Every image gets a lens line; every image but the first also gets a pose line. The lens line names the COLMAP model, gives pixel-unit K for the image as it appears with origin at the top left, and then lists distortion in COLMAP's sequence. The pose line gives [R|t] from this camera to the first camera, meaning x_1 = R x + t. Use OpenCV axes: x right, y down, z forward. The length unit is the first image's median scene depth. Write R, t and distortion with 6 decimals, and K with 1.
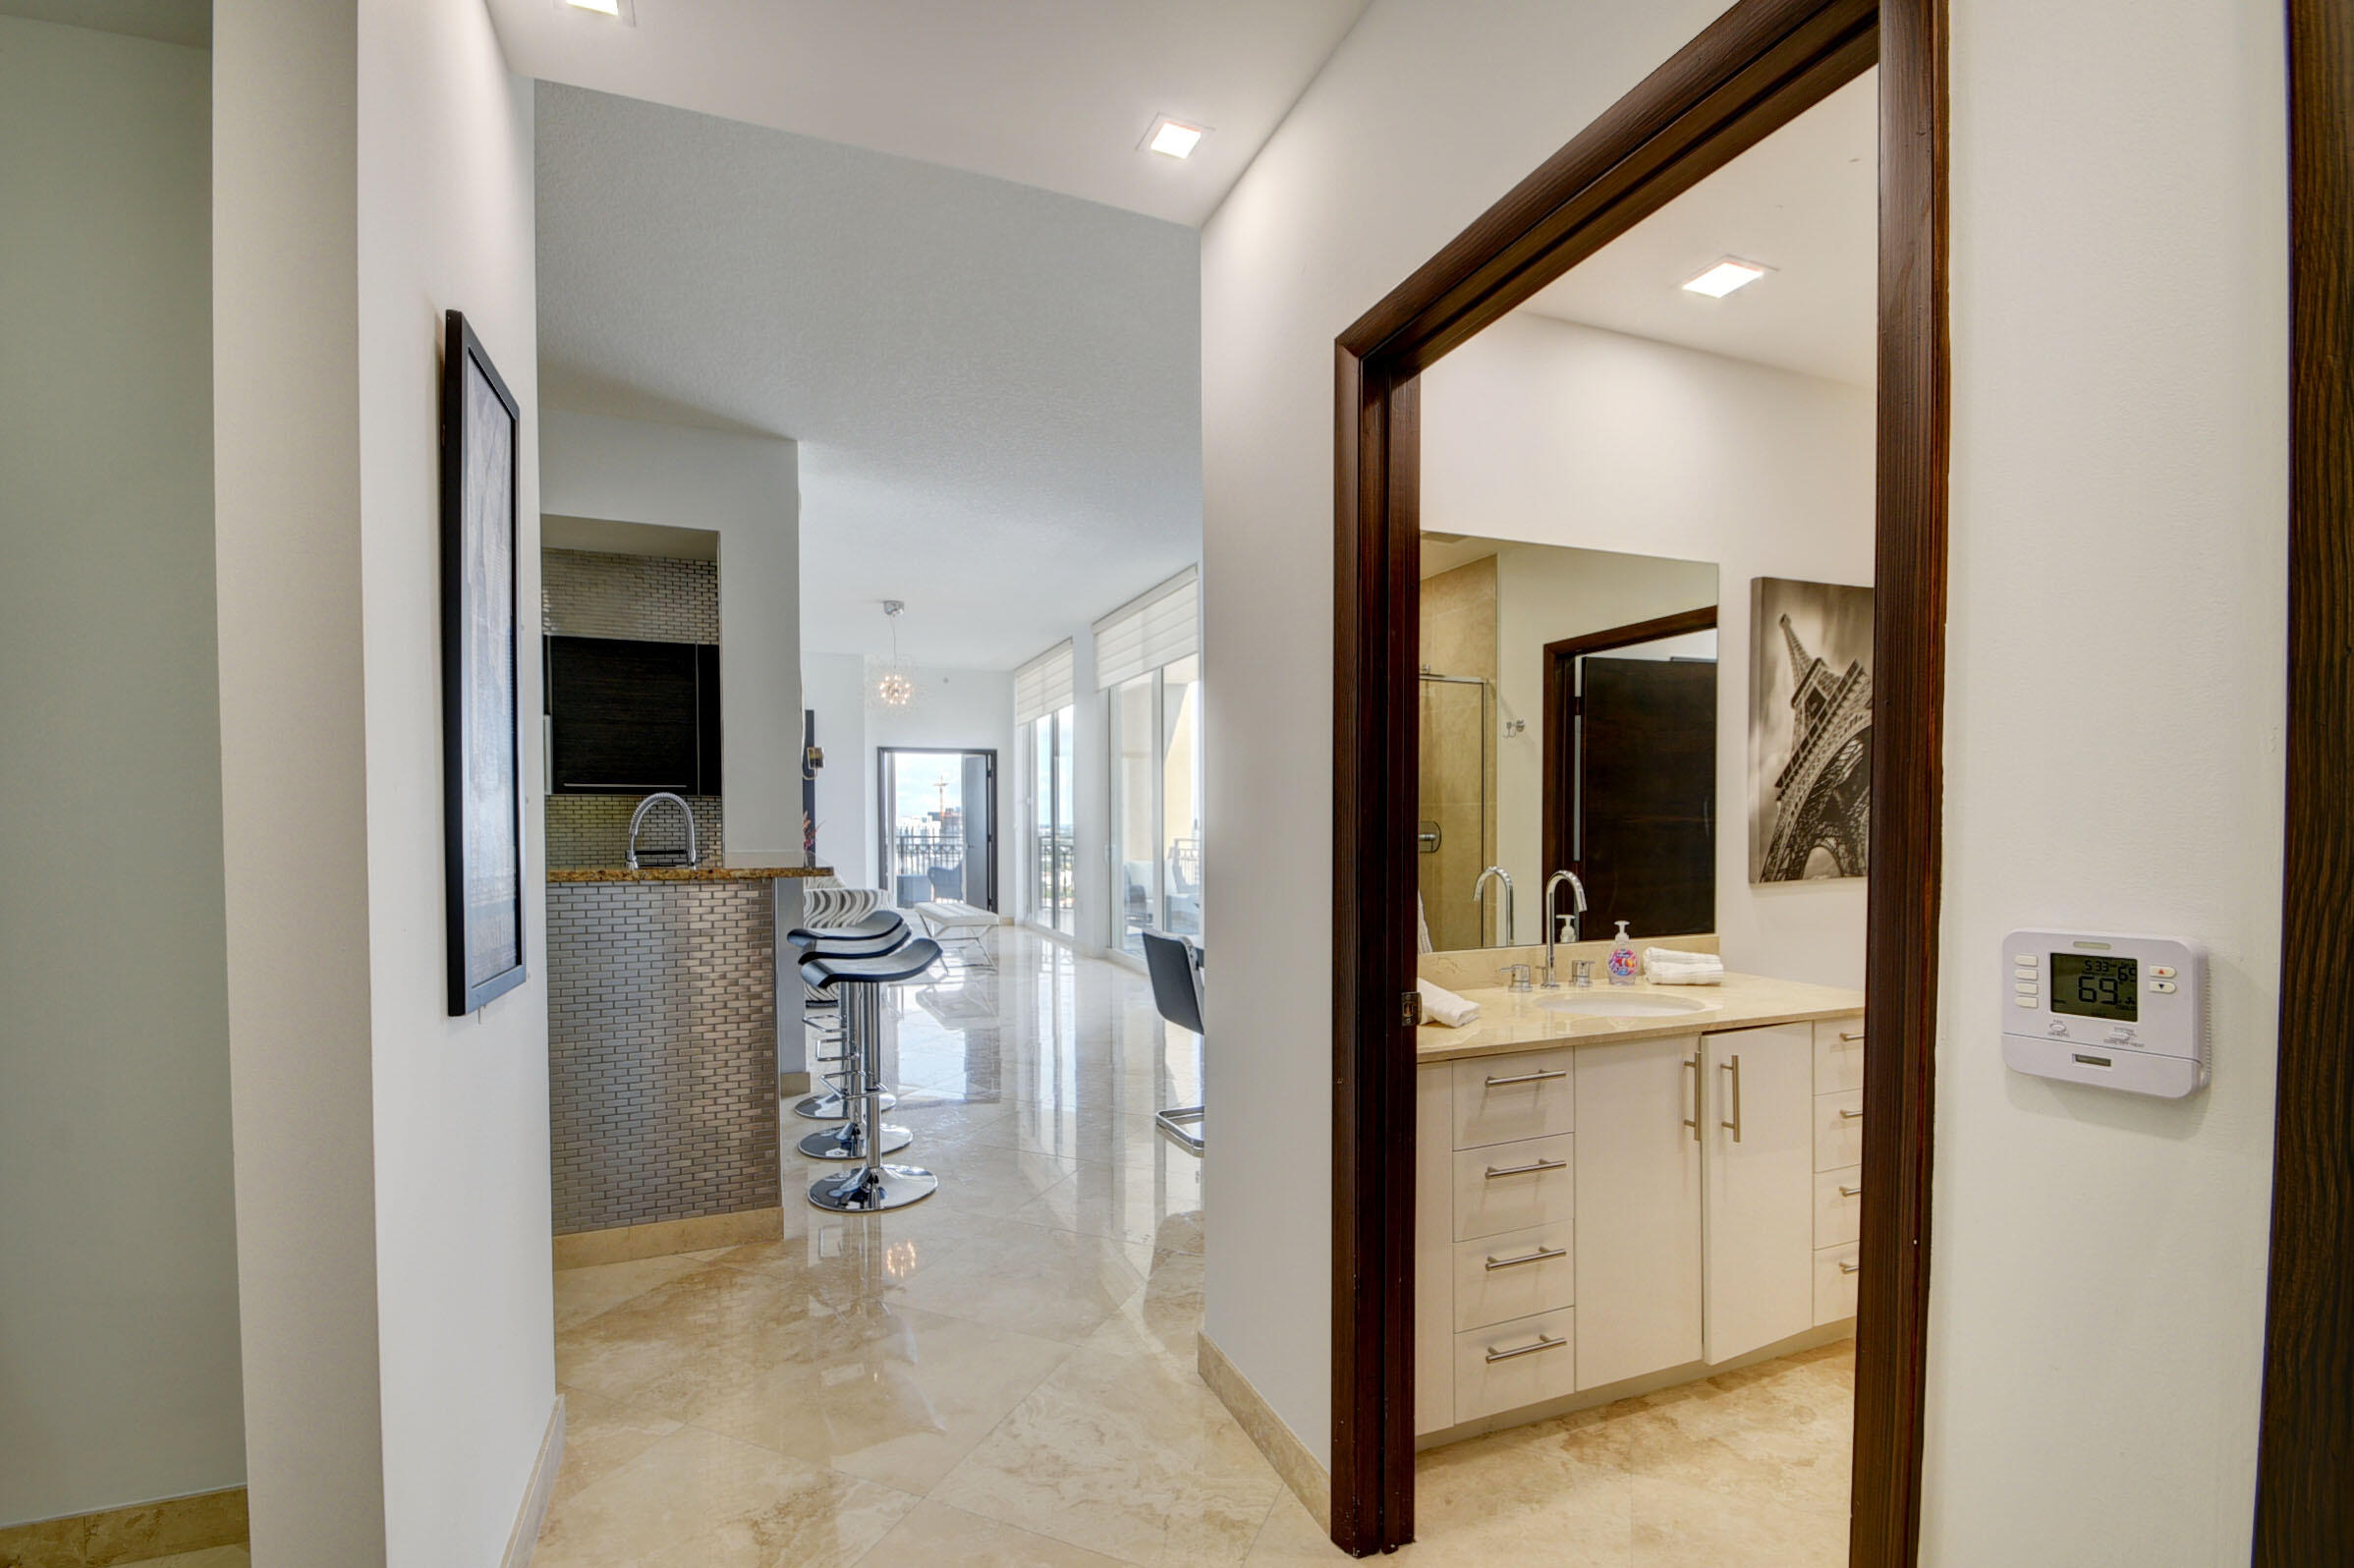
lens RADIAL K [[1044.4, 0, 1164.2], [0, 1044.4, 847.2], [0, 0, 1]] dist [0.012725, -0.011436]
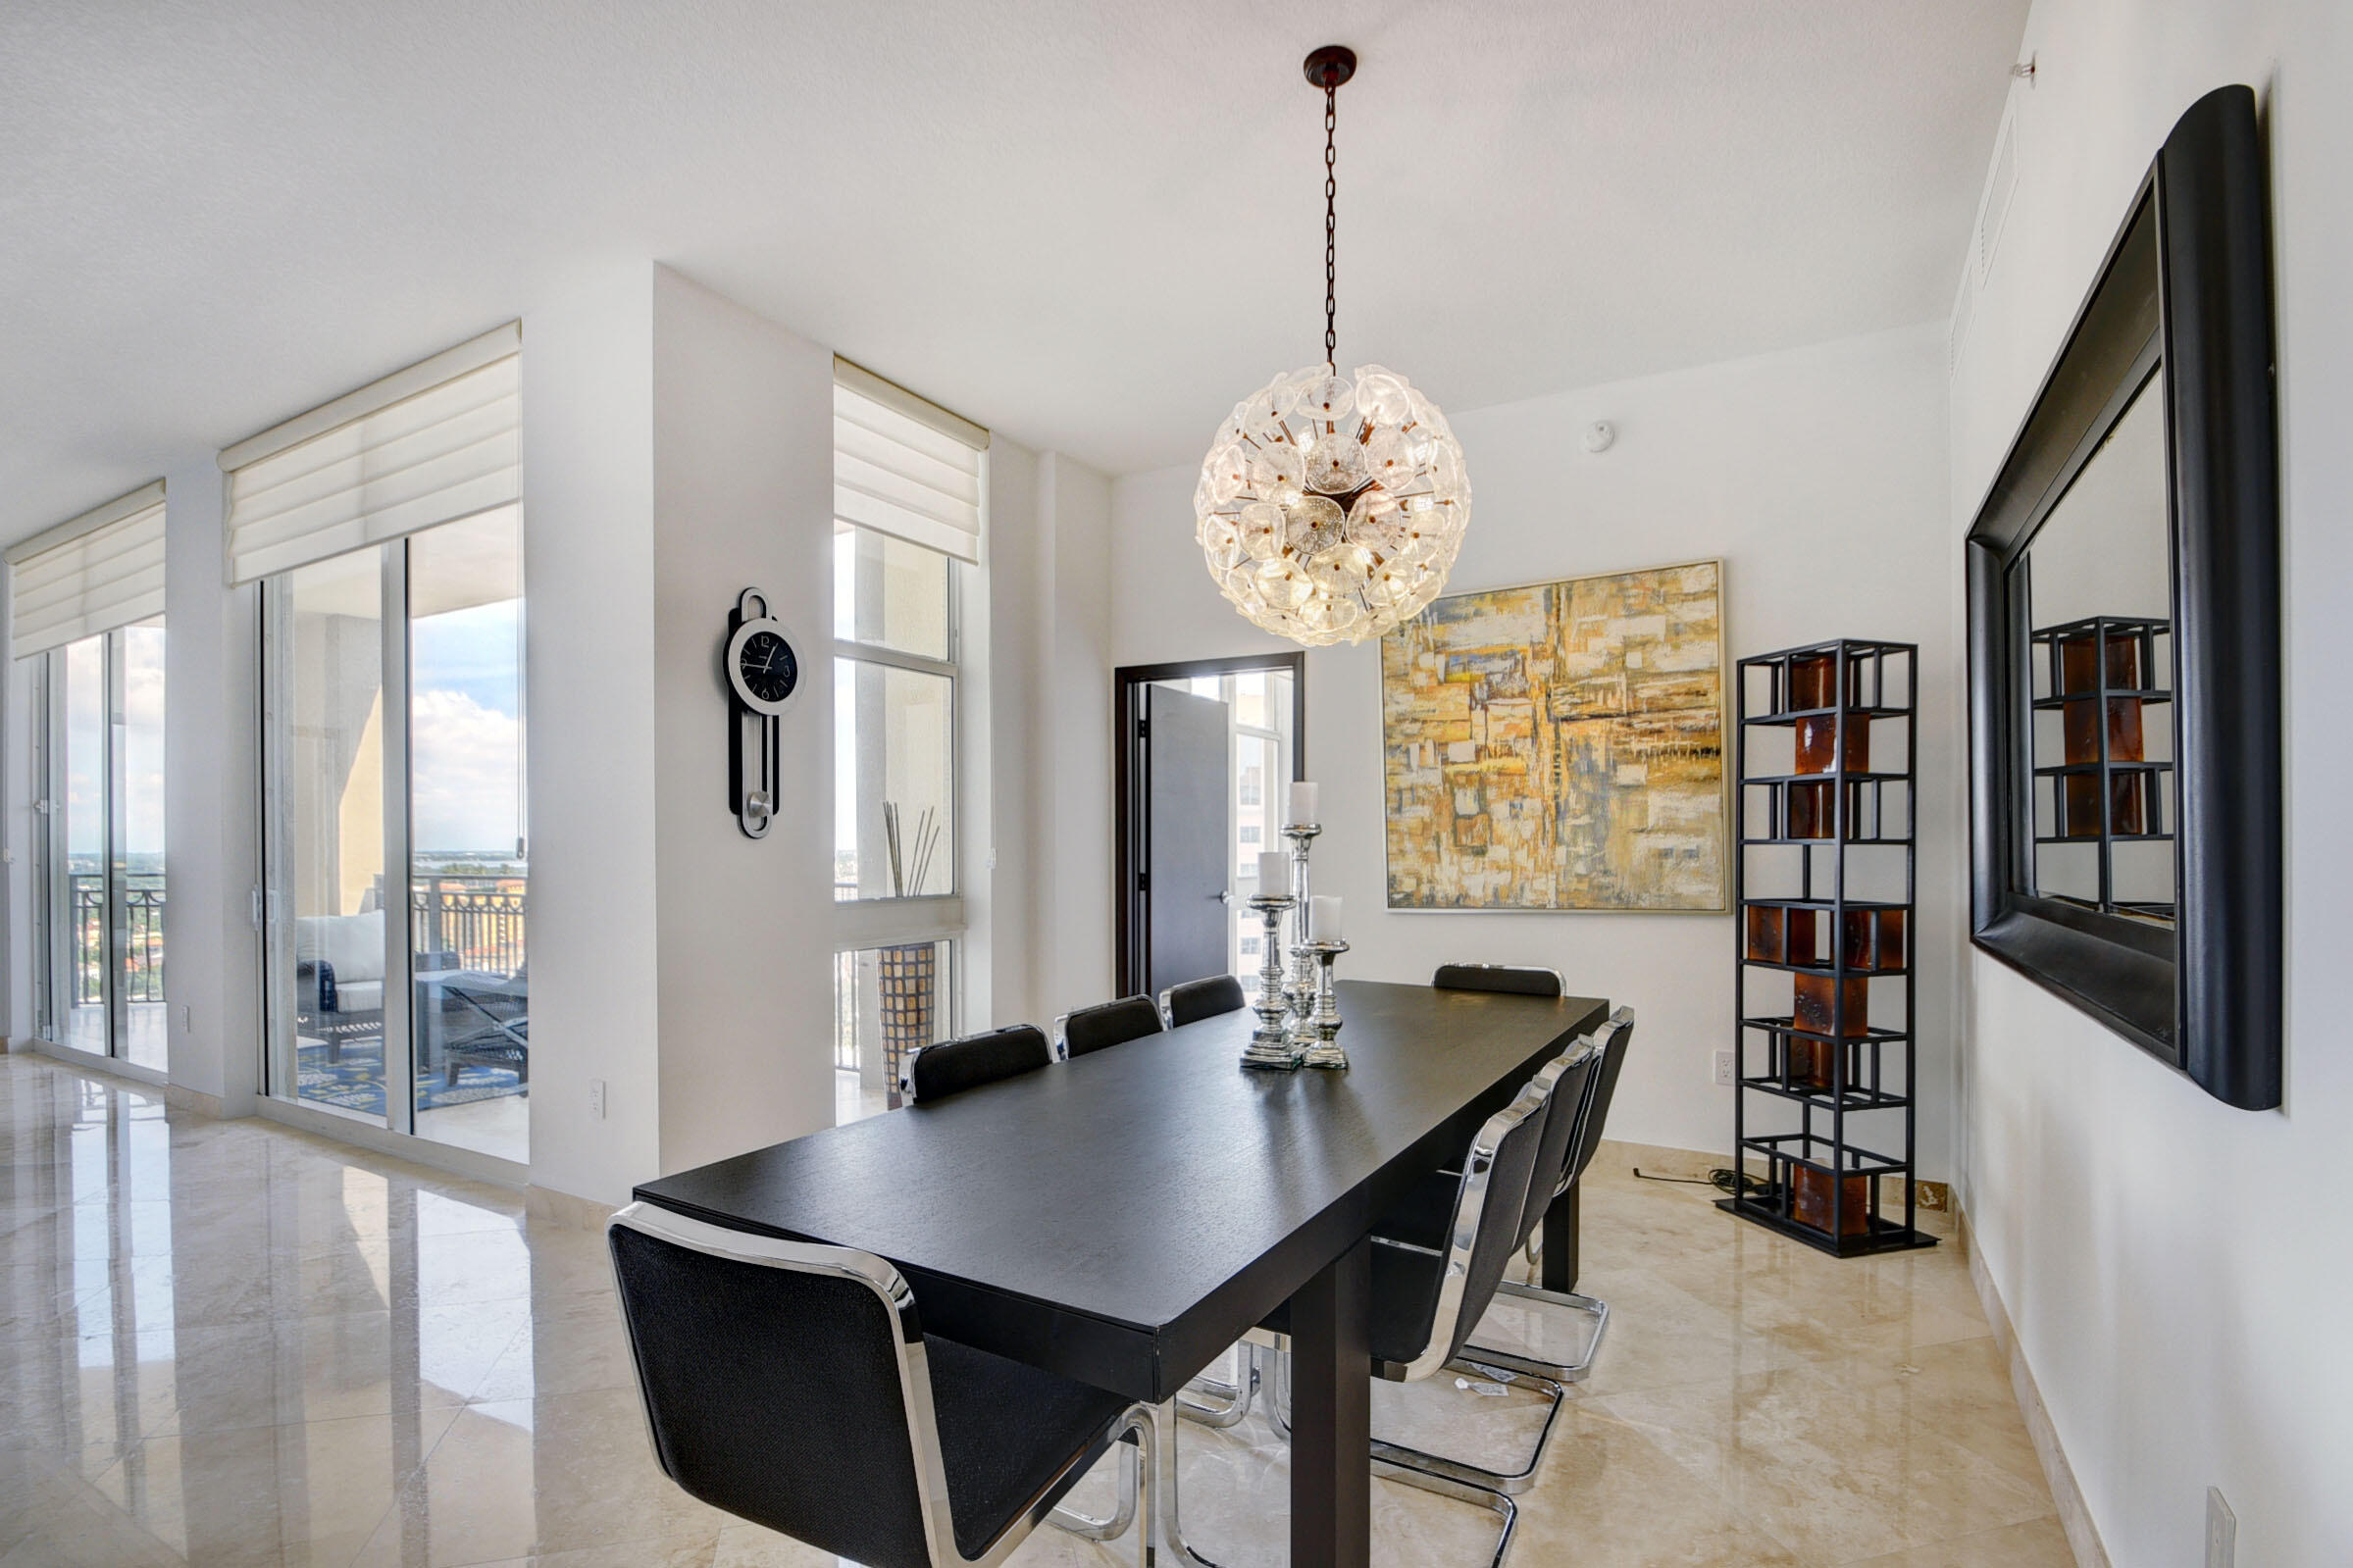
lens RADIAL K [[1107.2, 0, 1171.1], [0, 1107.2, 843.6], [0, 0, 1]] dist [0.000771, -0.007412]
pose [[0.787095, -0.002063, 0.616828, -0.029643], [0.018795, 0.999610, -0.020639, -0.005088], [-0.616545, 0.027839, 0.786827, 0.253203]]
